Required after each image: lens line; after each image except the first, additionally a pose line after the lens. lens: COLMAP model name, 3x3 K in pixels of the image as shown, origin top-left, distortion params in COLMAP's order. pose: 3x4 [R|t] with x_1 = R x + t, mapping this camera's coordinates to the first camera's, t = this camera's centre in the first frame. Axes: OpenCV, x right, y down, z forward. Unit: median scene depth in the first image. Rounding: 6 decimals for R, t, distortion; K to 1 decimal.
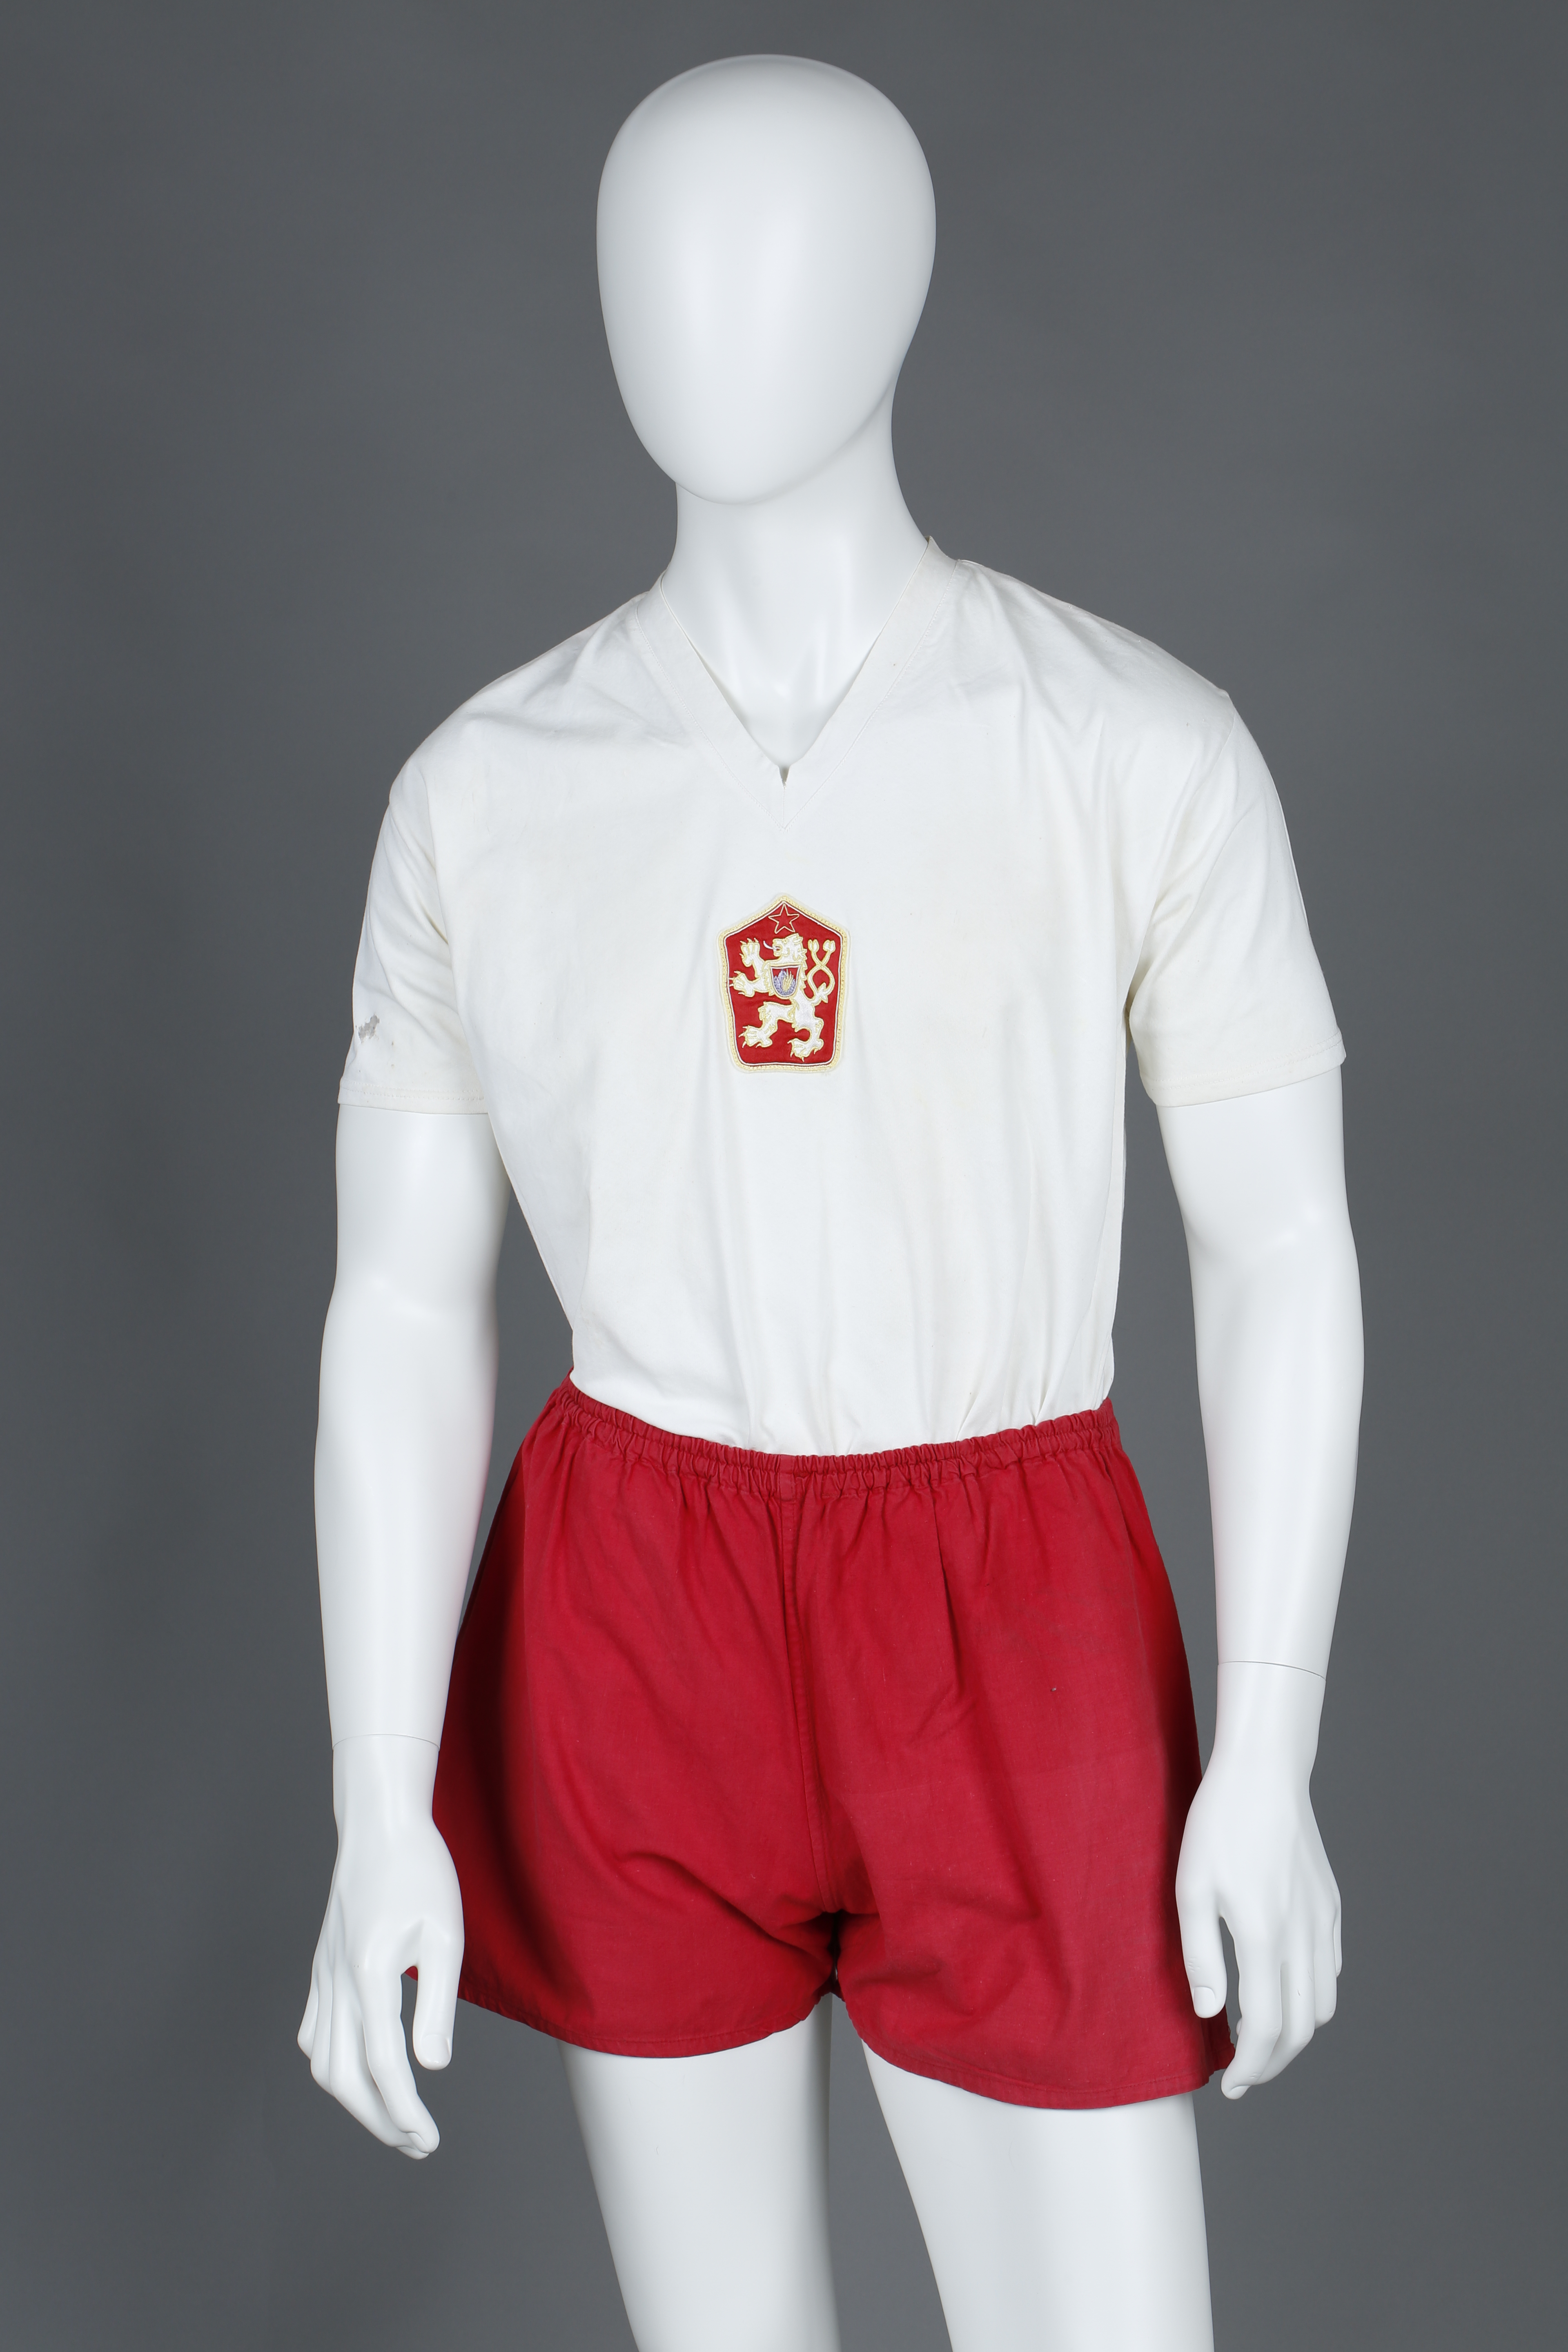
lens RADIAL K [[7179.0, 0, 784.0], [0, 7179.0, 1176.0], [0, 0, 1]] dist [-0.012666, 1.040752]
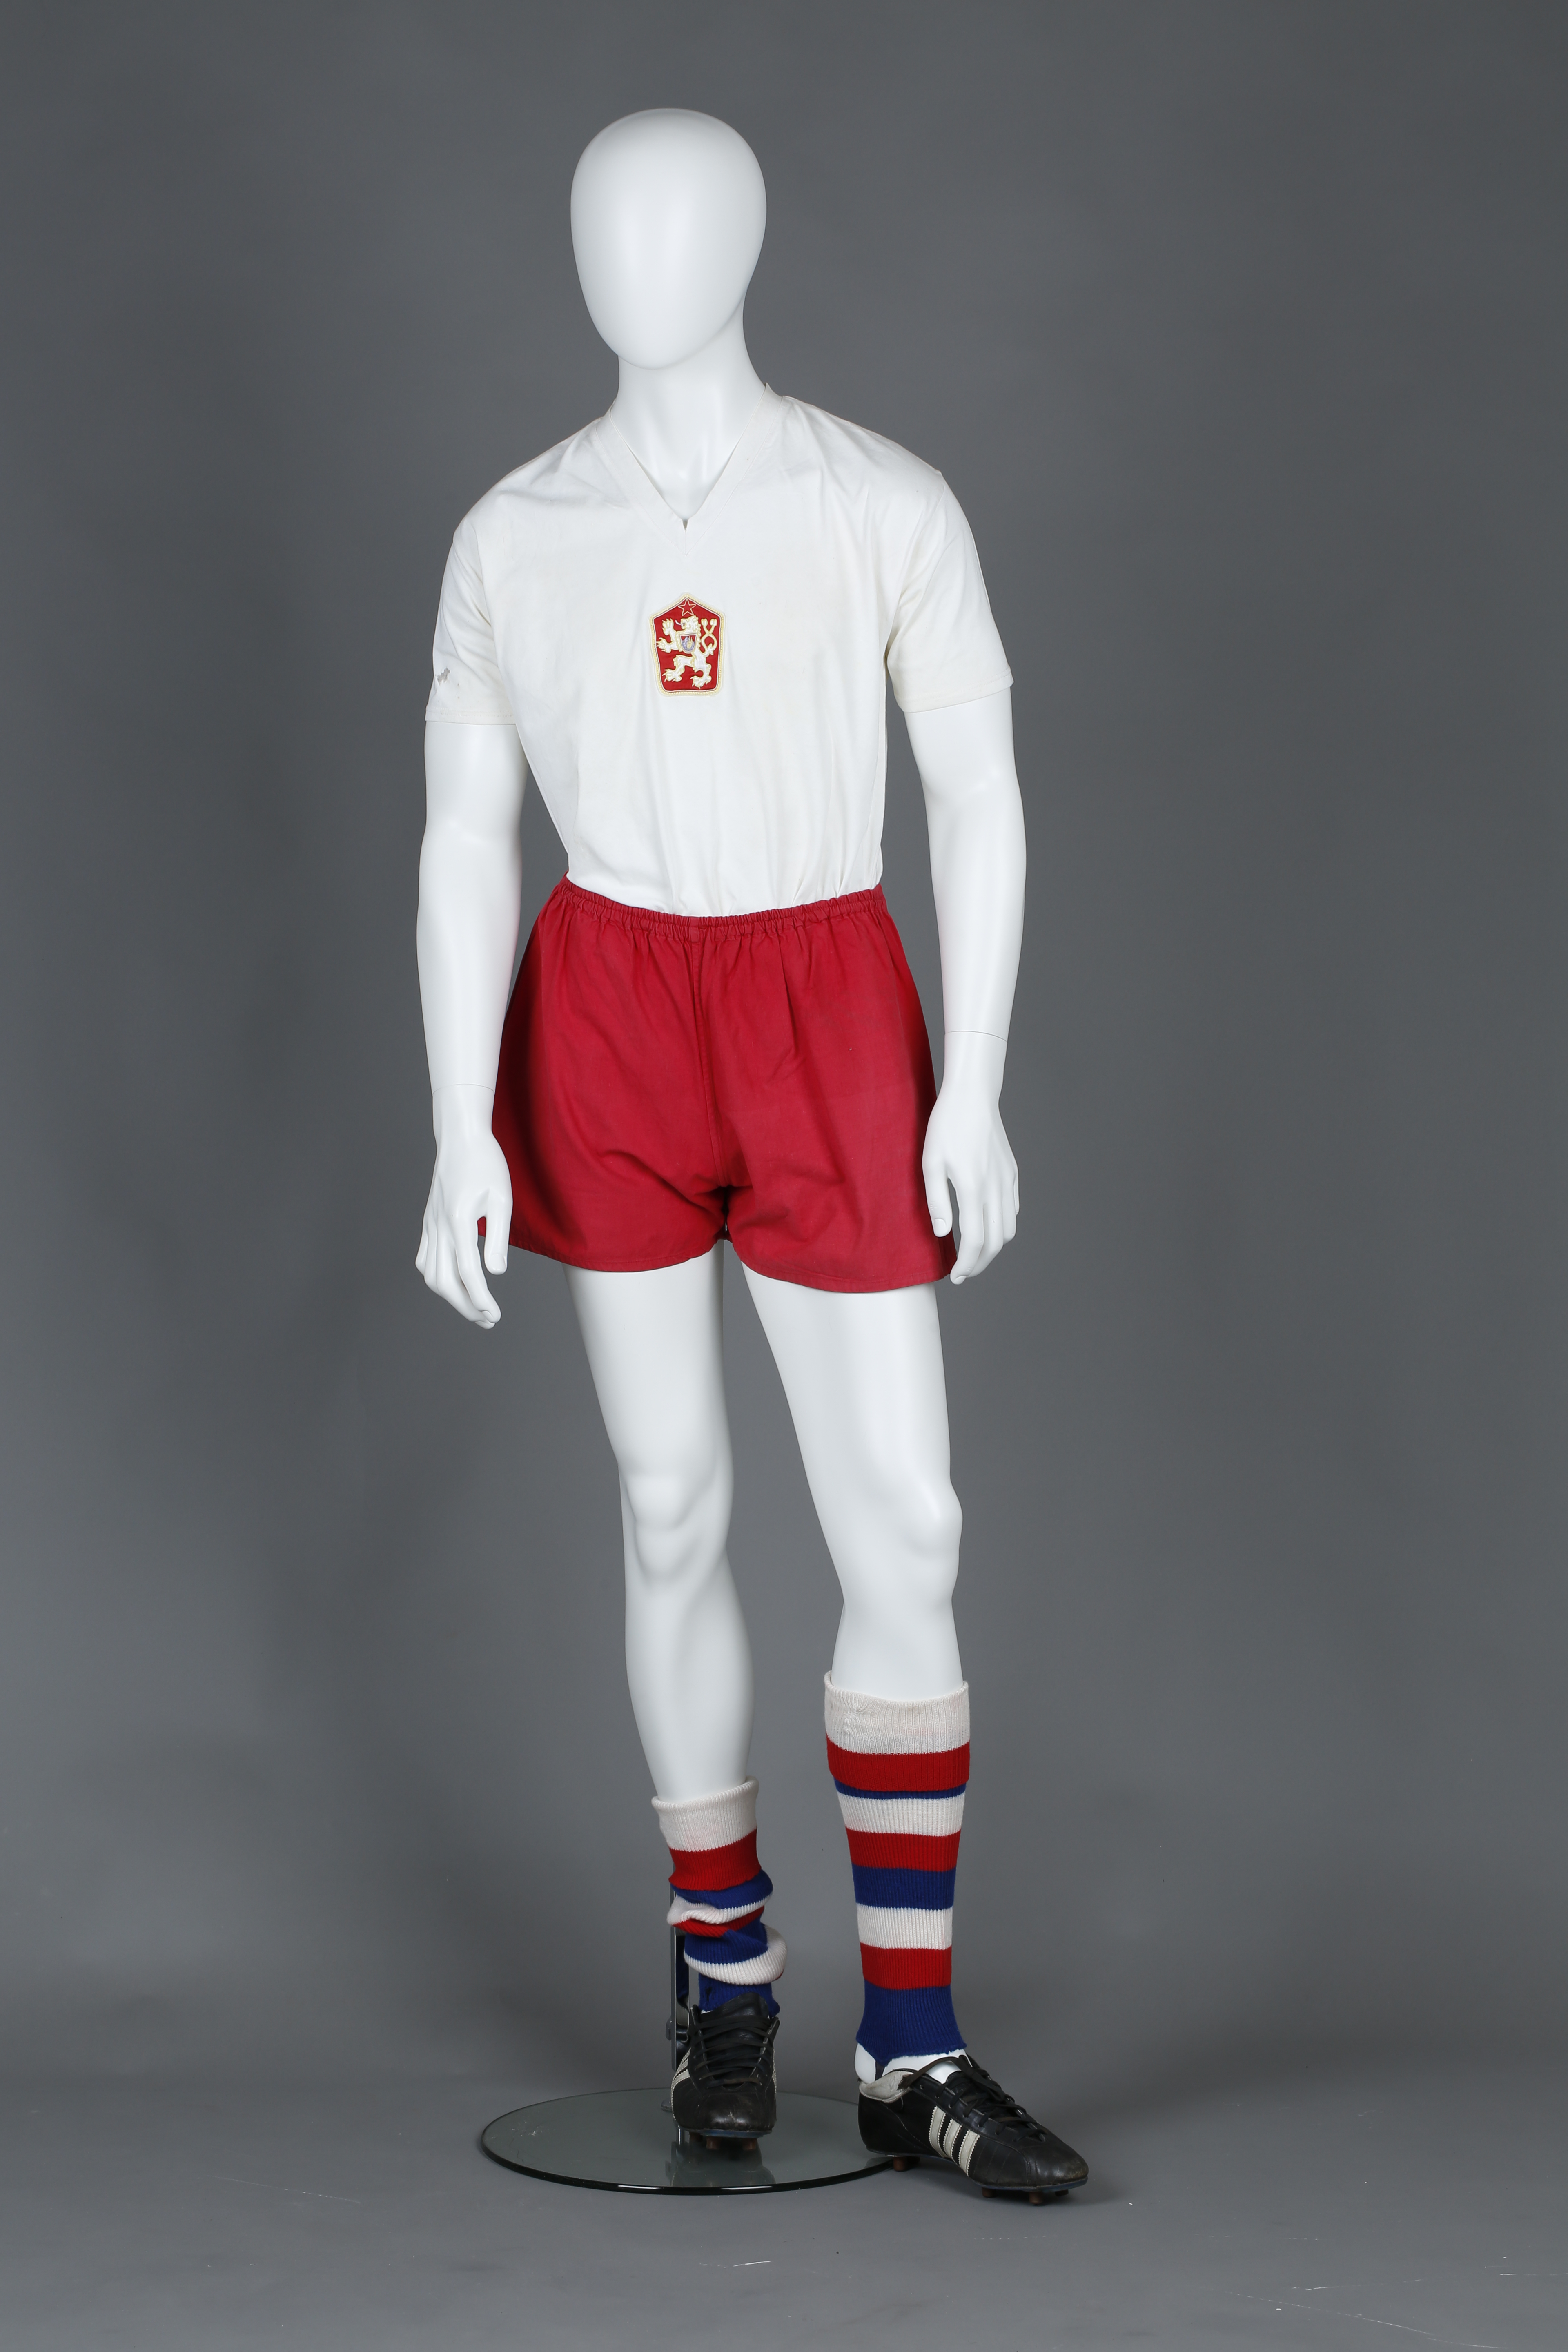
lens RADIAL K [[7179.0, 0, 784.0], [0, 7179.0, 1176.0], [0, 0, 1]] dist [-0.012666, 1.040752]
pose [[0.999468, -0.019052, 0.026470, -0.024947], [0.018008, 0.999072, 0.039127, 0.033849], [-0.027191, -0.038630, 0.998884, -0.734623]]
